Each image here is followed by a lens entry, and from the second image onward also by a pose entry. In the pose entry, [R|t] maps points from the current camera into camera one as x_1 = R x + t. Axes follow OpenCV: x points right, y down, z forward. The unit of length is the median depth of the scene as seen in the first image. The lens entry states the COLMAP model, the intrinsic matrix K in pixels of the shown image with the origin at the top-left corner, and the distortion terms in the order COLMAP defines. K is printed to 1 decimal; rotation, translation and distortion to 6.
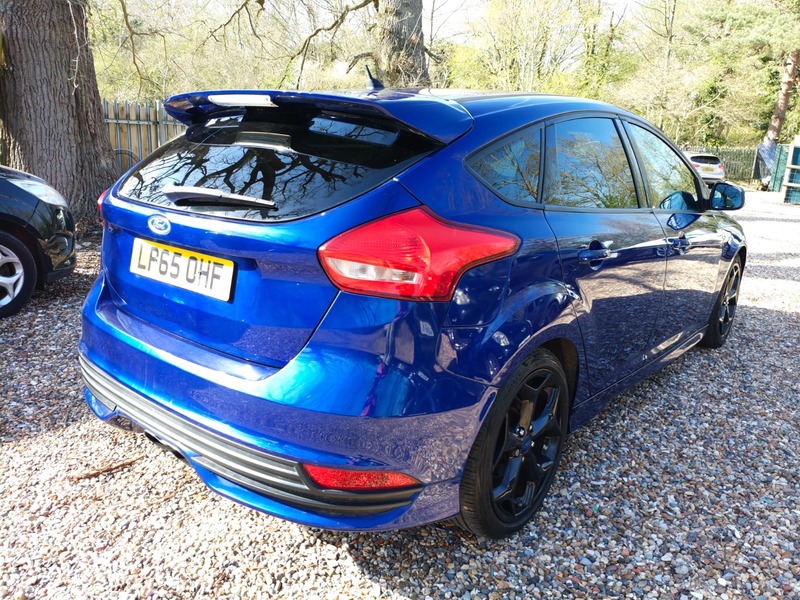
lens RADIAL K [[605.5, 0, 400.0], [0, 605.5, 300.0], [0, 0, 1]] dist [0.007536, -0.030761]
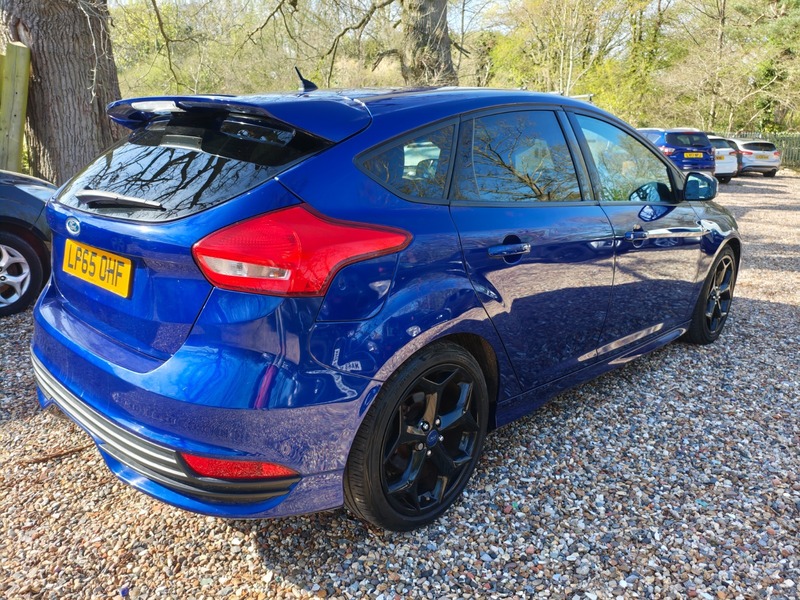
lens RADIAL K [[605.5, 0, 400.0], [0, 605.5, 300.0], [0, 0, 1]] dist [0.007536, -0.030761]
pose [[0.995050, -0.003839, -0.099300, 0.225444], [0.004502, 0.999969, 0.006456, 0.000855], [0.099272, -0.006871, 0.995037, -0.003148]]
